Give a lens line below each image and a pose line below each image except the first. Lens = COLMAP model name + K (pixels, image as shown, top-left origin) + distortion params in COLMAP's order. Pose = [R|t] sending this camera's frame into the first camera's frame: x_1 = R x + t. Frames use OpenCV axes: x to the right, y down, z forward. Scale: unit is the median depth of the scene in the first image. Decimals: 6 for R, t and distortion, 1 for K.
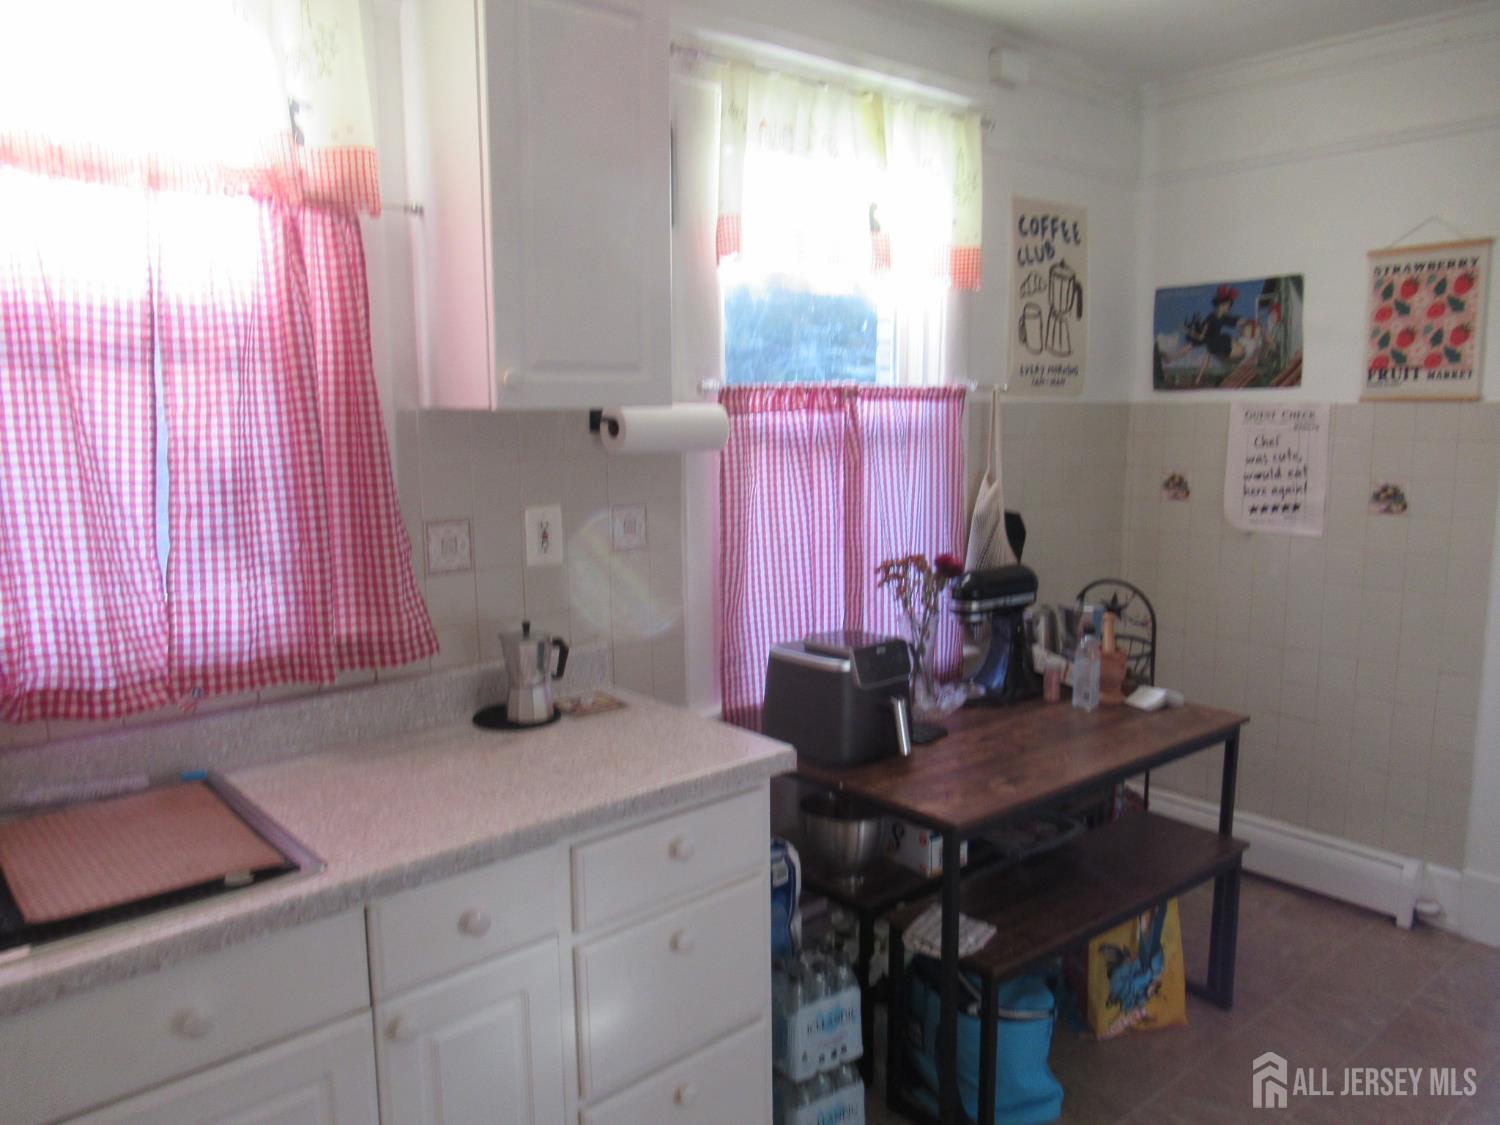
lens RADIAL K [[1116.1, 0, 751.7], [0, 1116.1, 561.6], [0, 0, 1]] dist [-0.006279, 0.006962]
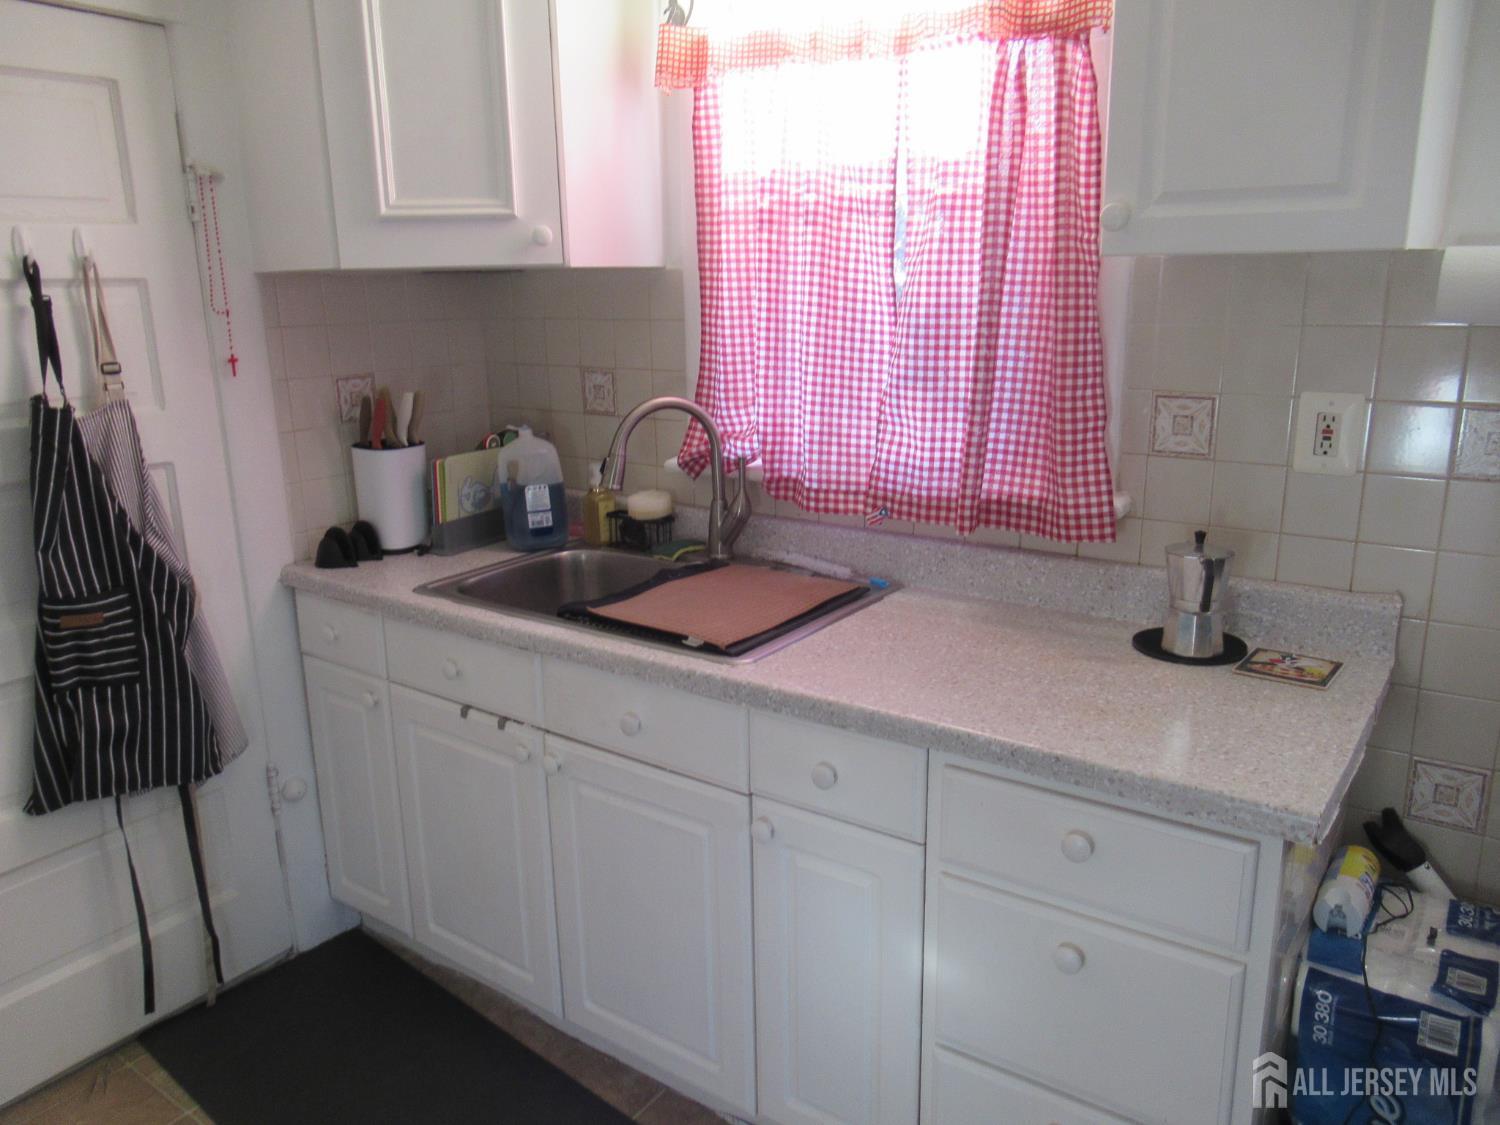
lens RADIAL K [[1116.1, 0, 751.8], [0, 1116.1, 560.8], [0, 0, 1]] dist [-0.006279, 0.006962]
pose [[0.234447, 0.251536, -0.939023, 0.532799], [-0.127882, 0.965531, 0.226709, -0.072877], [0.963681, 0.066933, 0.258532, 0.549174]]
